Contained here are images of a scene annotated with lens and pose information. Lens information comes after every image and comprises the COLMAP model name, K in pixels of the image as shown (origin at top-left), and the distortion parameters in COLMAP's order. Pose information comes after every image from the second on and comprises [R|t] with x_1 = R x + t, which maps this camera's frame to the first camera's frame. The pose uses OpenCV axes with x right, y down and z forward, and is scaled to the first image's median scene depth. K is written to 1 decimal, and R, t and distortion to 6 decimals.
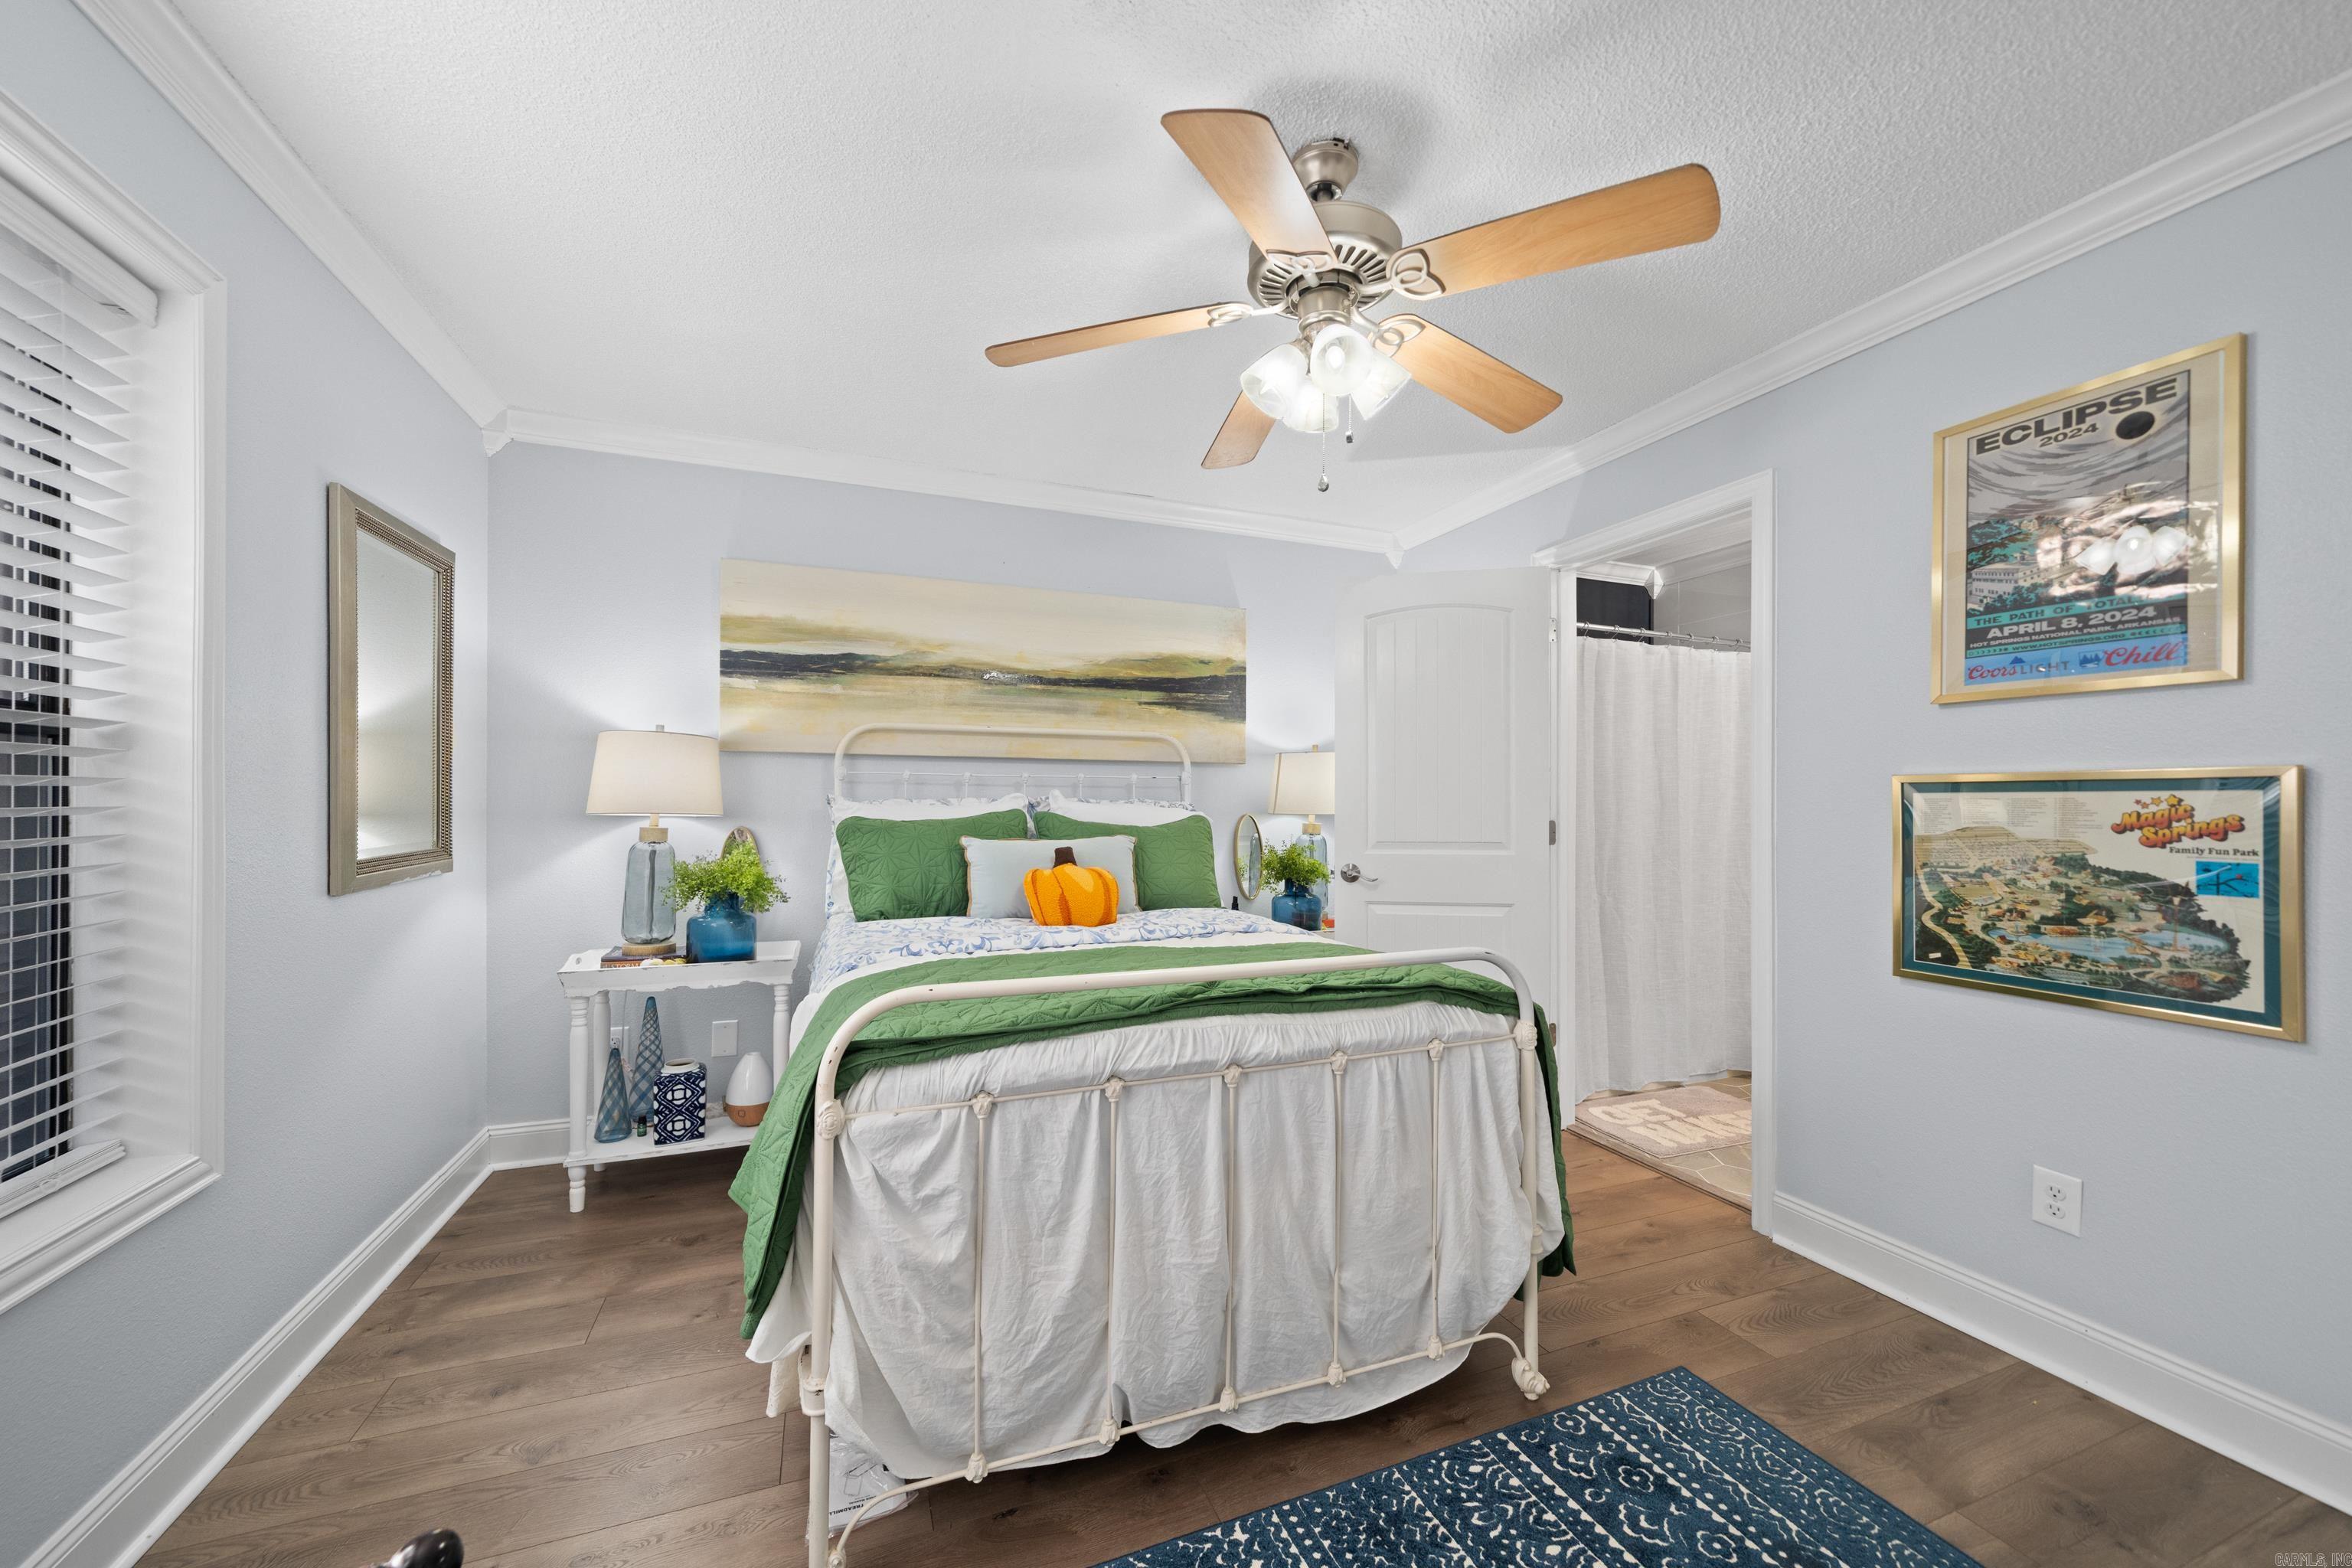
lens RADIAL K [[901.6, 0, 1180.1], [0, 901.6, 794.0], [0, 0, 1]] dist [-0.000506, 0.000509]
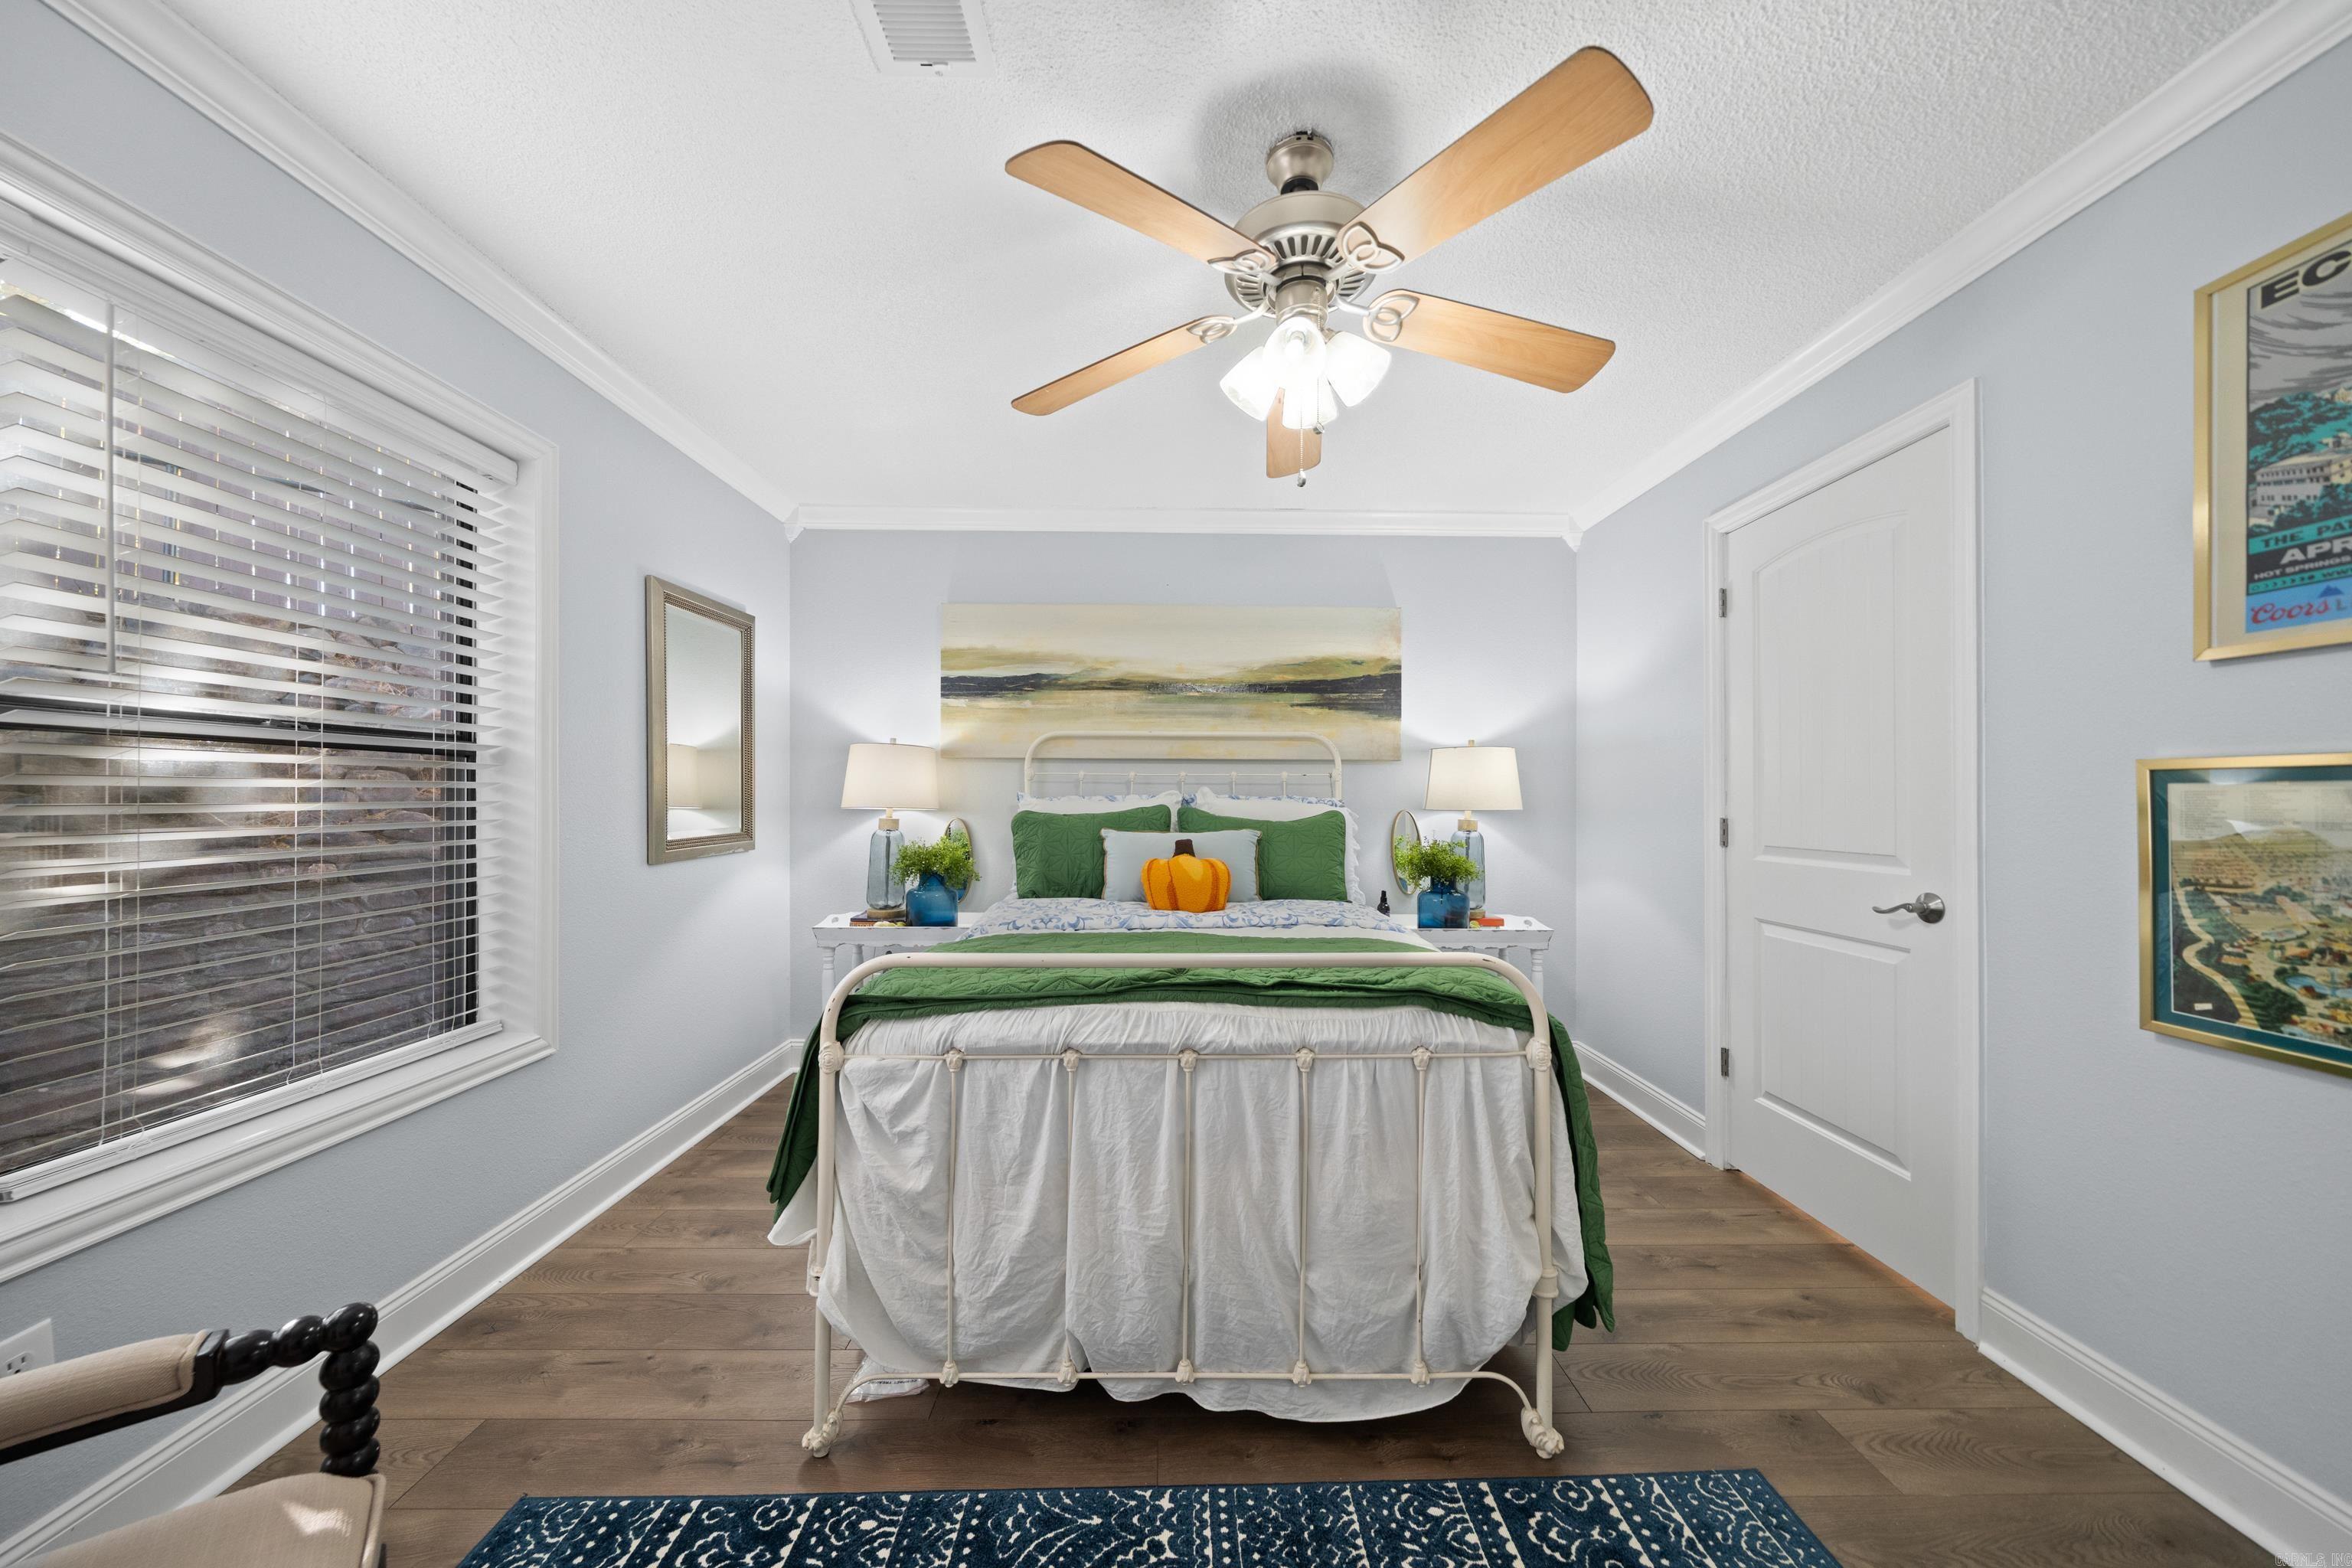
lens RADIAL K [[820.1, 0, 1177.3], [0, 820.1, 790.1], [0, 0, 1]] dist [-0.001632, -0.000338]
pose [[0.933641, -0.004993, -0.358176, 0.330422], [0.004311, 0.999987, -0.002703, 0.002617], [0.358184, 0.000980, 0.933650, 0.096190]]
